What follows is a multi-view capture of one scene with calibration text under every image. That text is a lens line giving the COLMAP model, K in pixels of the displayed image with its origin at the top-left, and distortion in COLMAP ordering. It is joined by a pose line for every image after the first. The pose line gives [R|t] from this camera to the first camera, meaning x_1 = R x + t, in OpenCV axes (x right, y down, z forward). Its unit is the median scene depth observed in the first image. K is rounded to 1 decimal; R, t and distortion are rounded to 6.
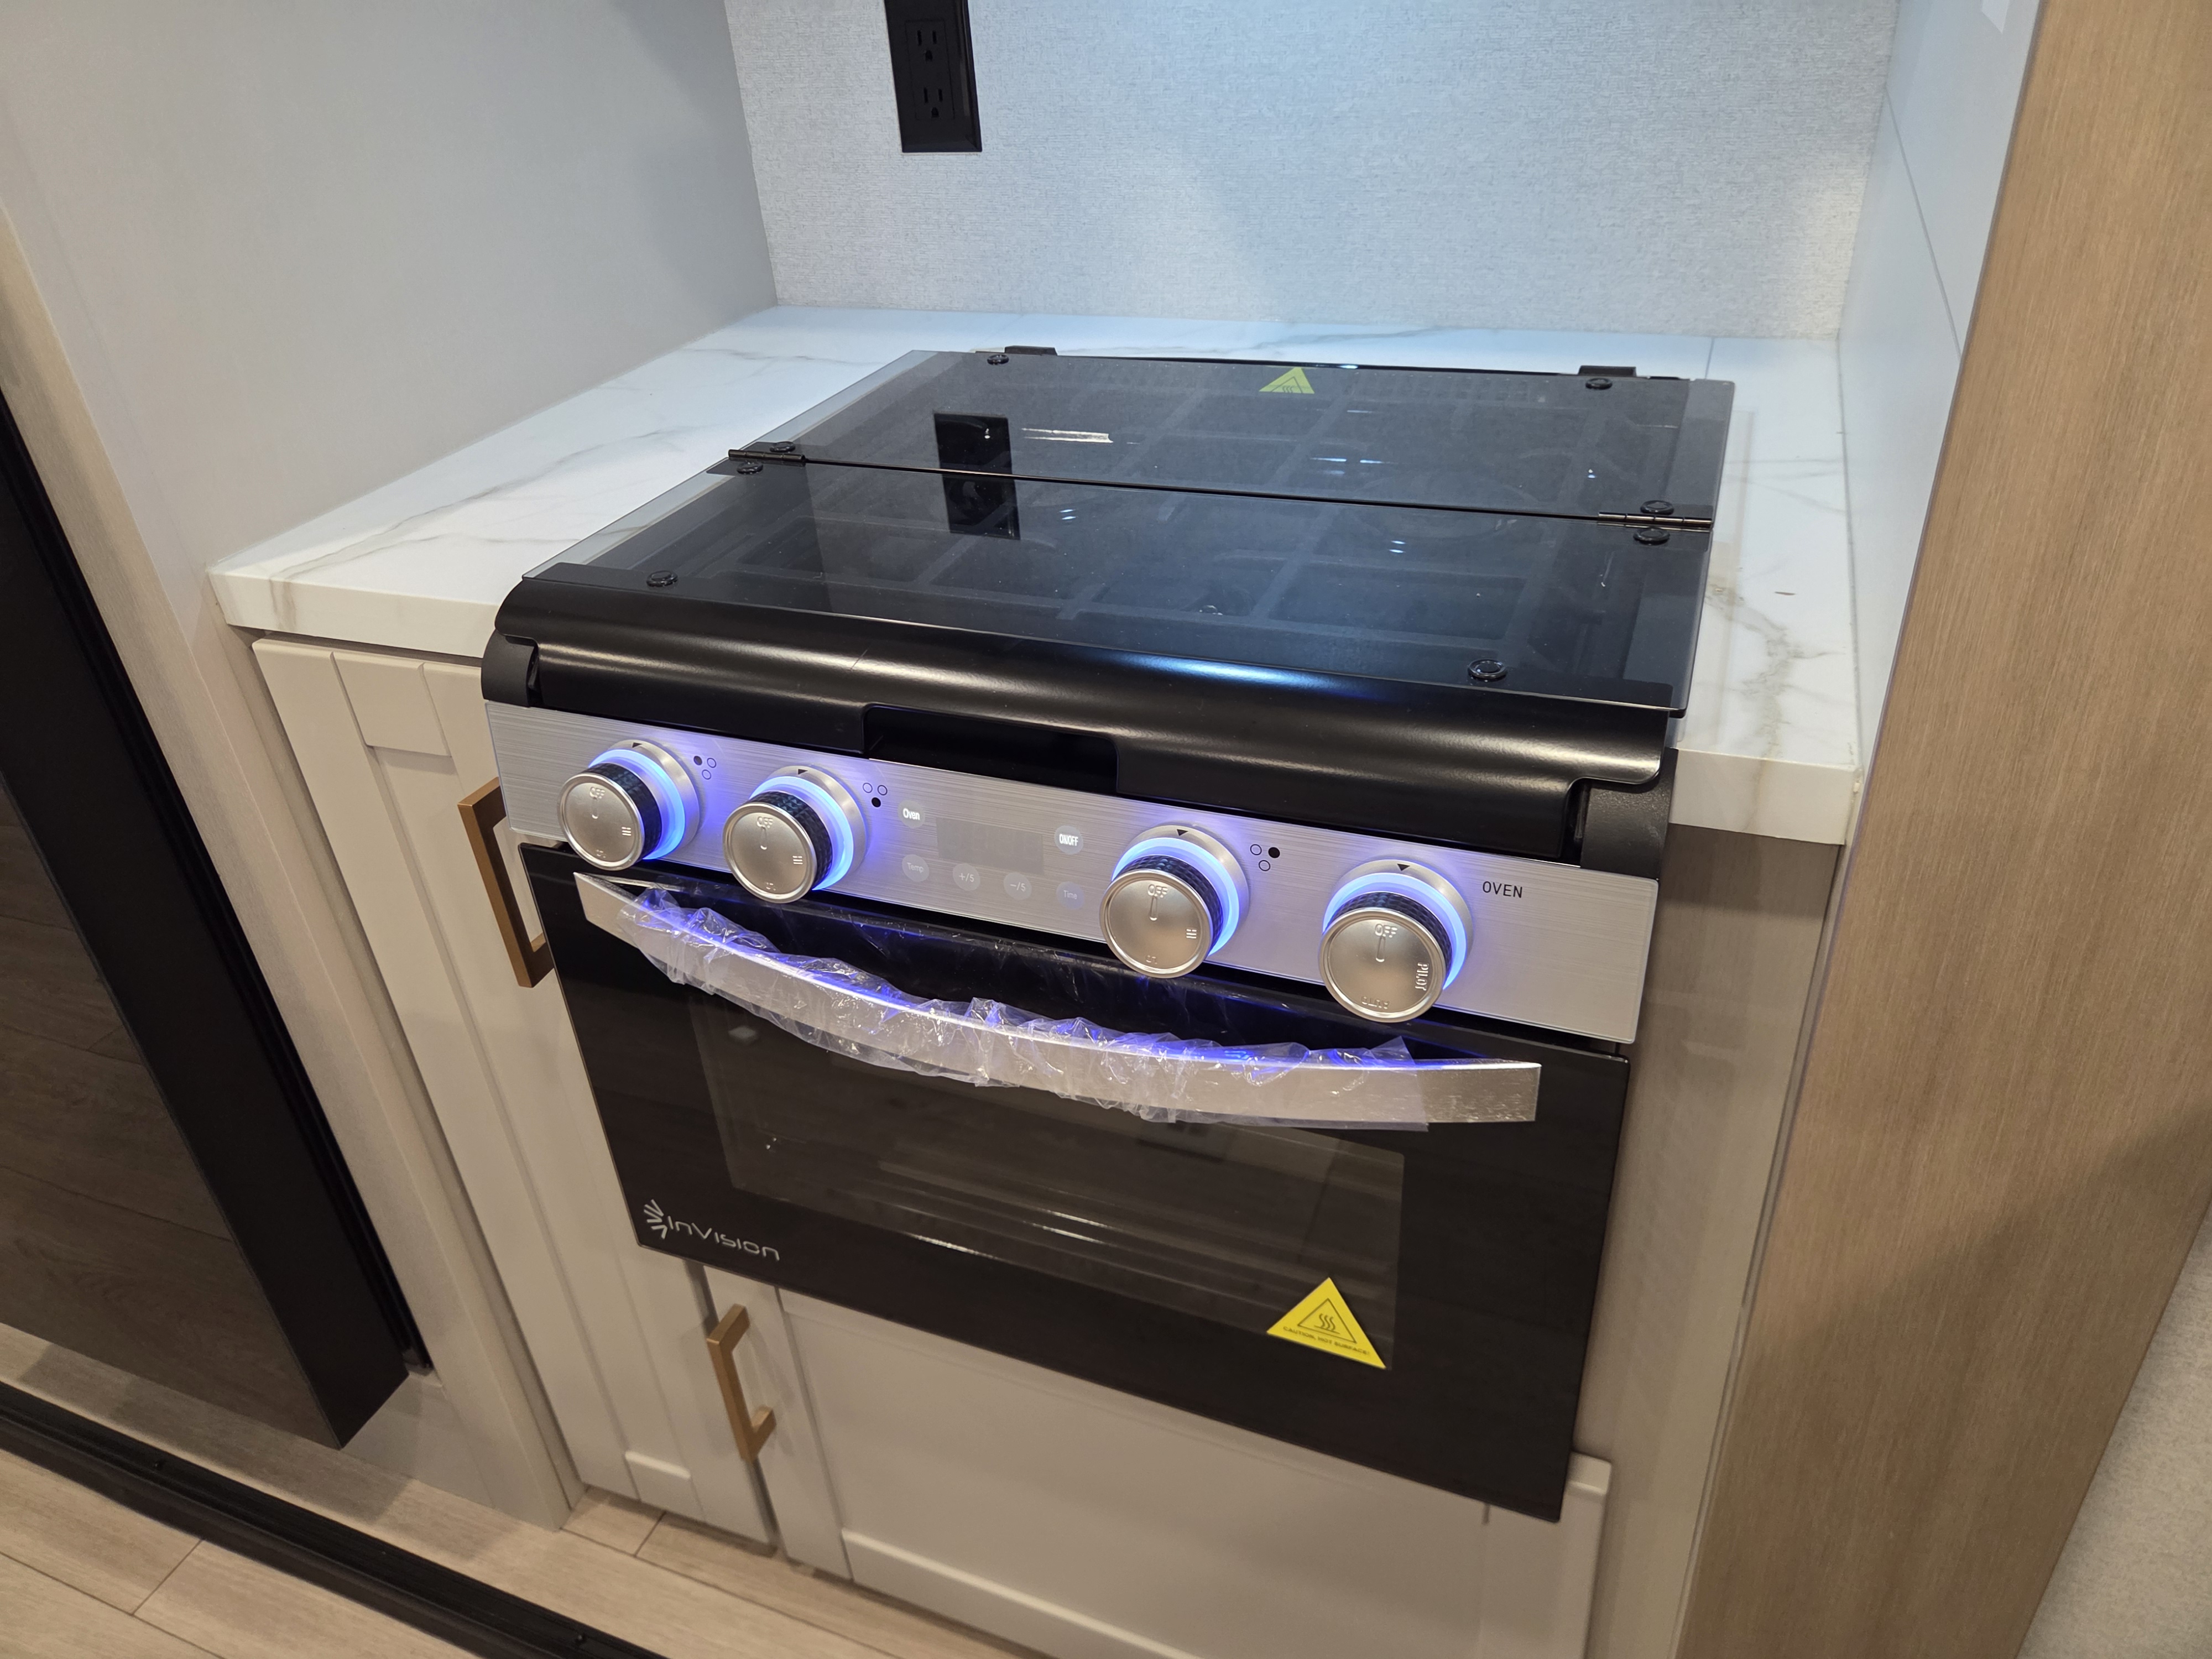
lens RADIAL K [[1496.4, 0, 1095.7], [0, 1496.4, 800.7], [0, 0, 1]] dist [0.059470, -0.052639]
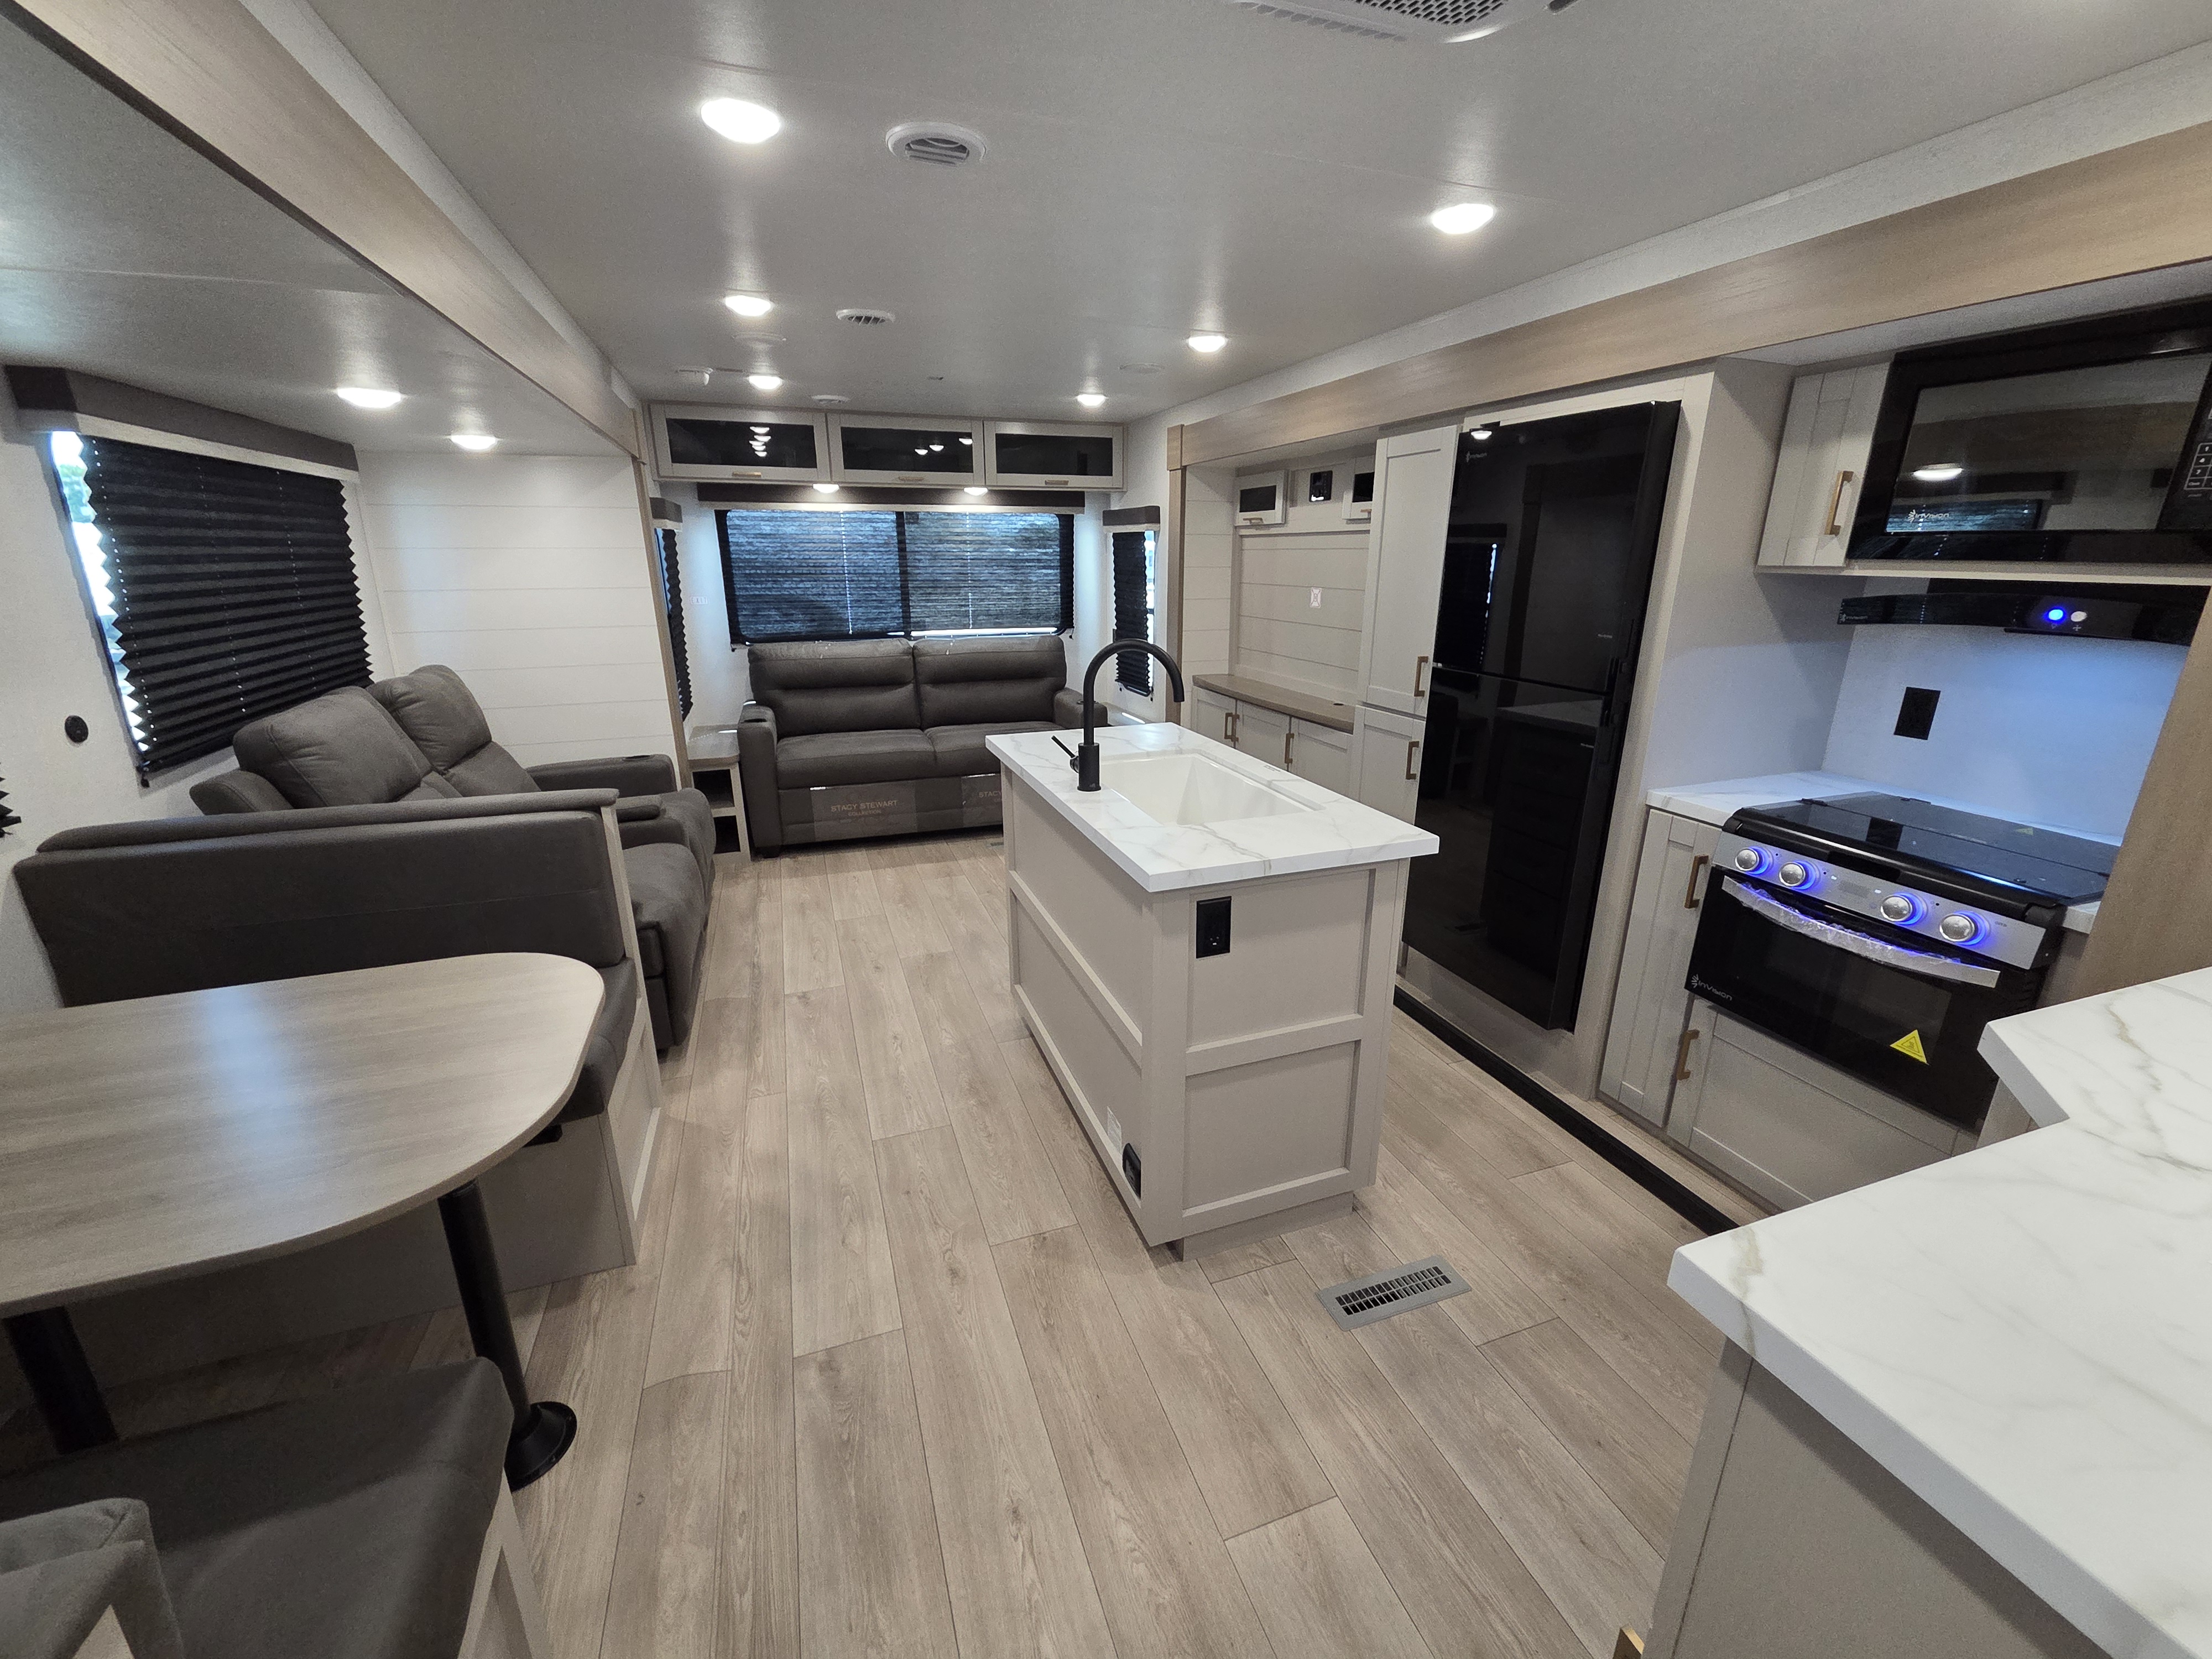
lens RADIAL K [[906.2, 0, 1112.5], [0, 906.2, 833.8], [0, 0, 1]] dist [0.001201, 0.000096]
pose [[0.663758, 0.289676, -0.689574, 0.180000], [-0.427967, 0.903209, -0.032525, 0.600679], [0.613408, 0.316704, 0.723484, -1.516835]]
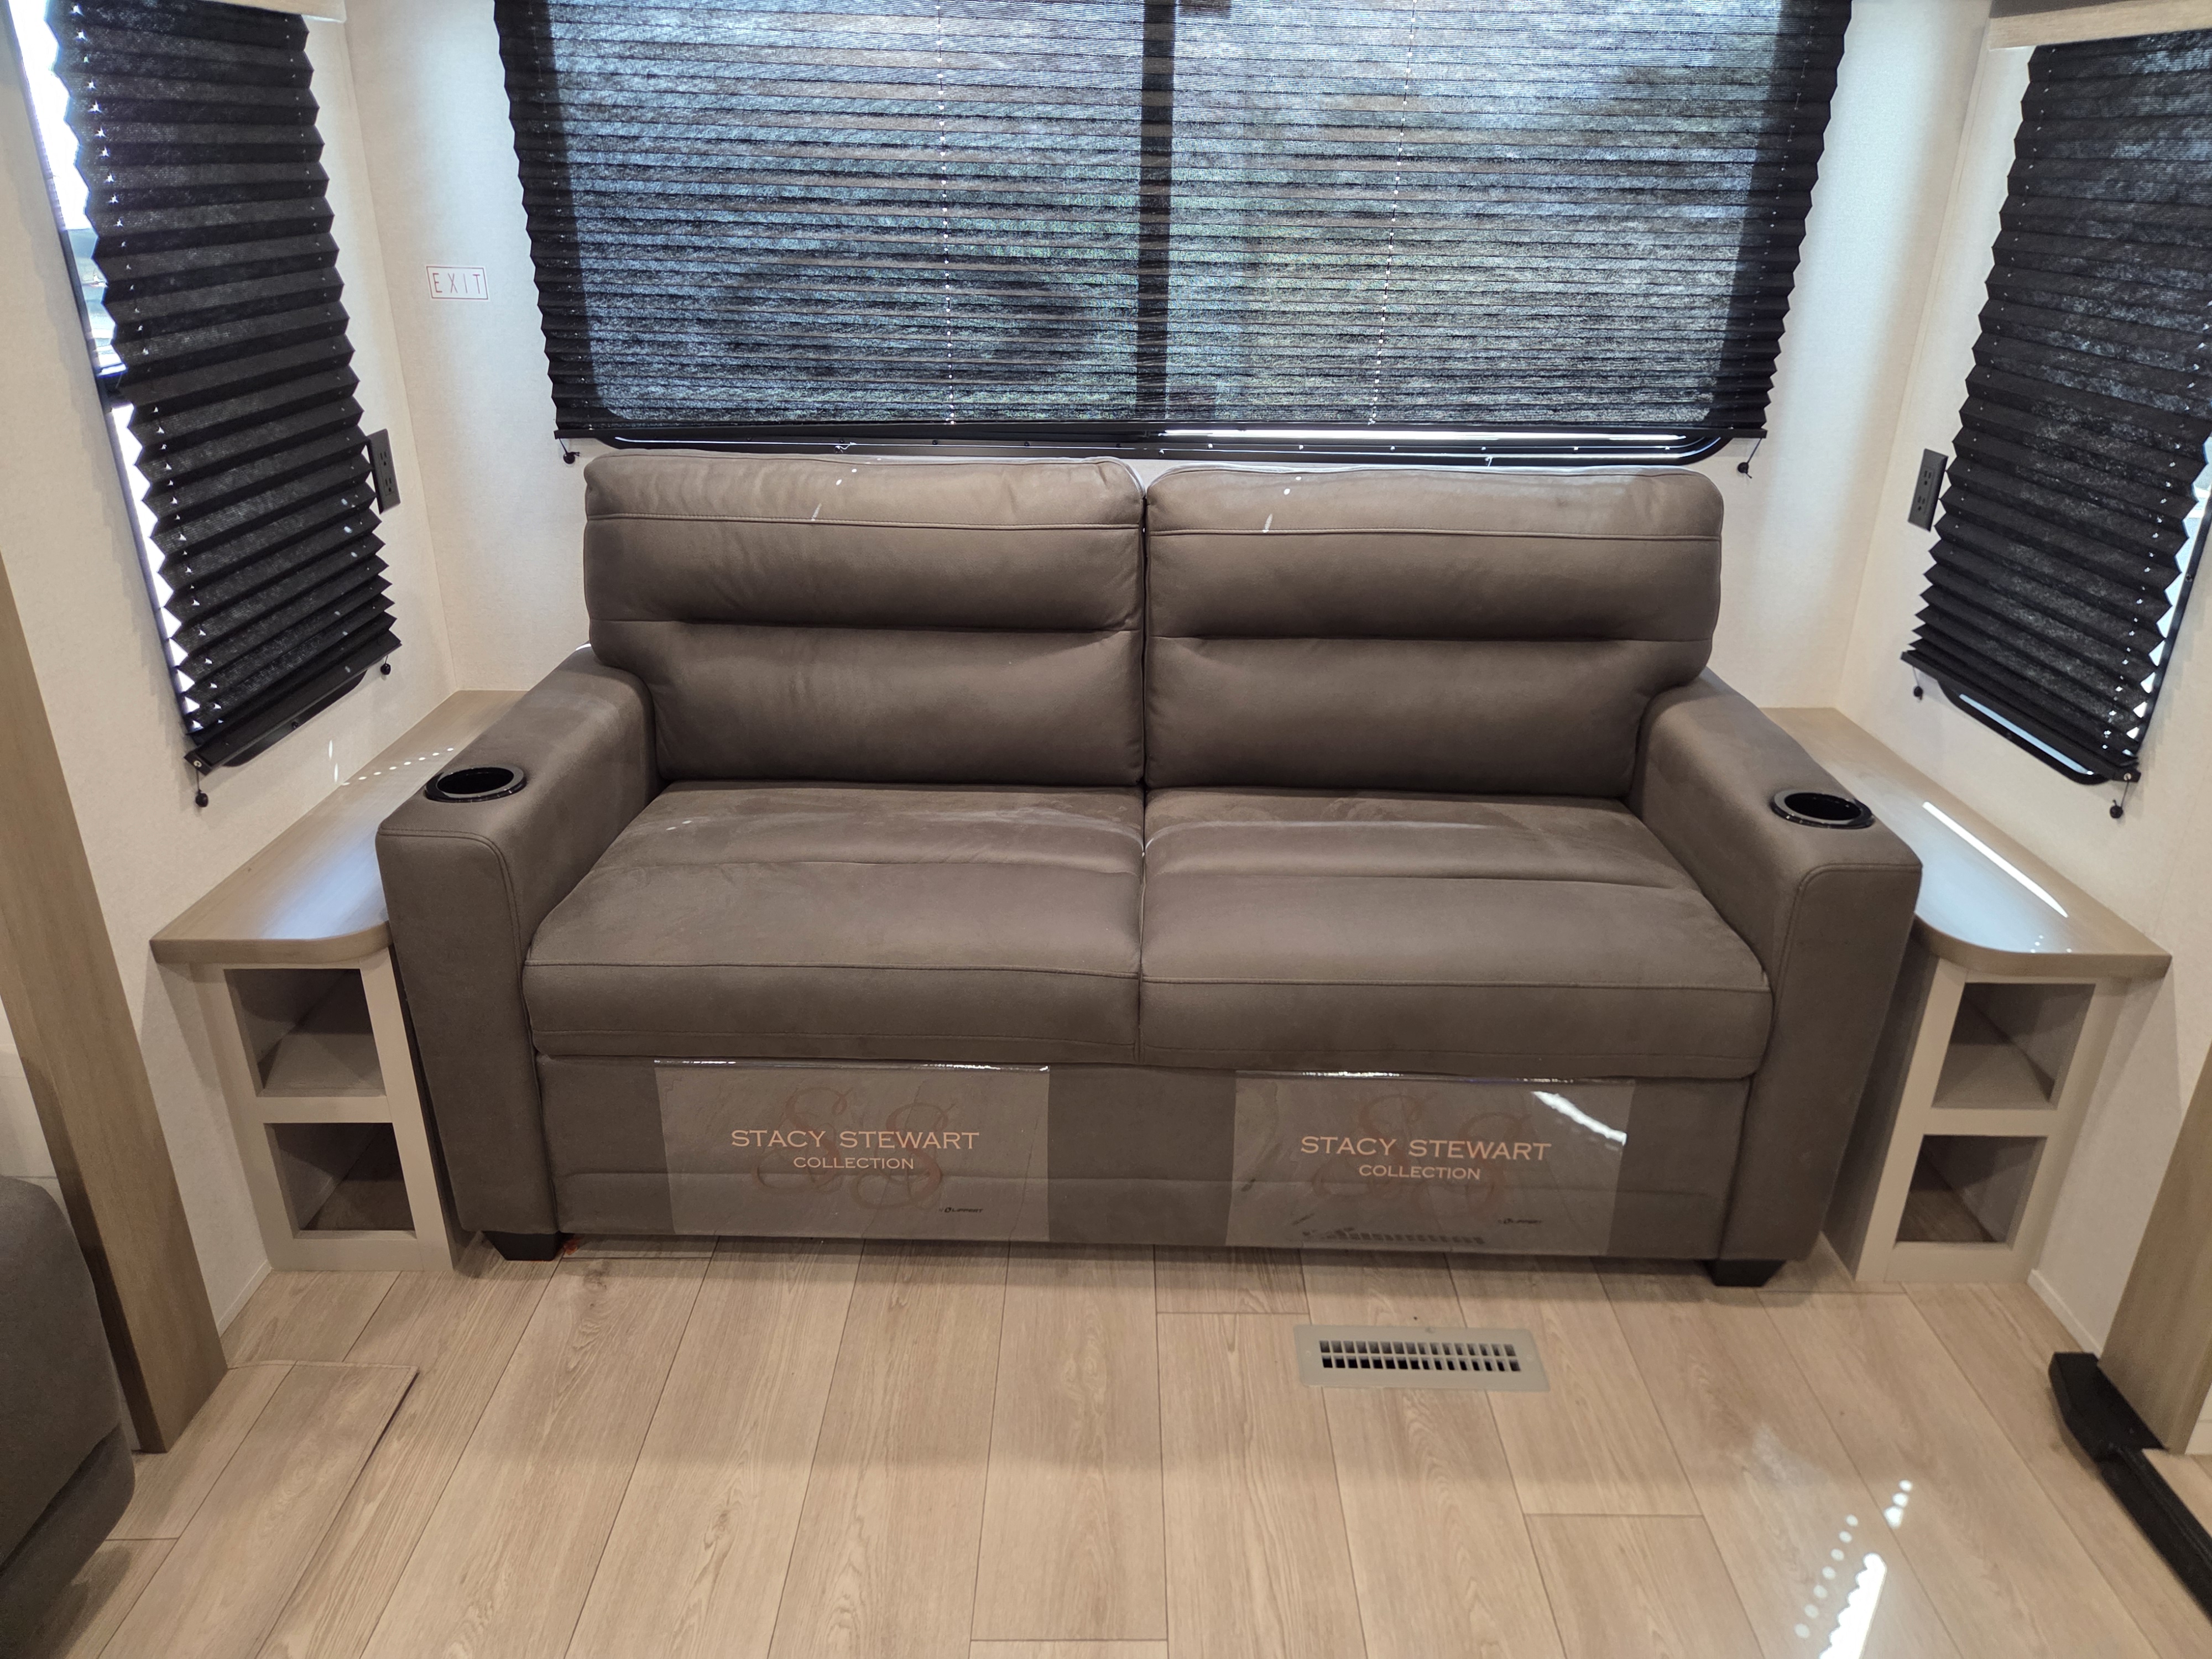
lens RADIAL K [[1496.4, 0, 1095.7], [0, 1496.4, 800.7], [0, 0, 1]] dist [0.059470, -0.052639]
pose [[0.364981, 0.436138, -0.822540, -2.373974], [-0.517784, 0.829339, 0.209990, -0.096381], [0.773749, 0.349256, 0.528519, 0.072058]]
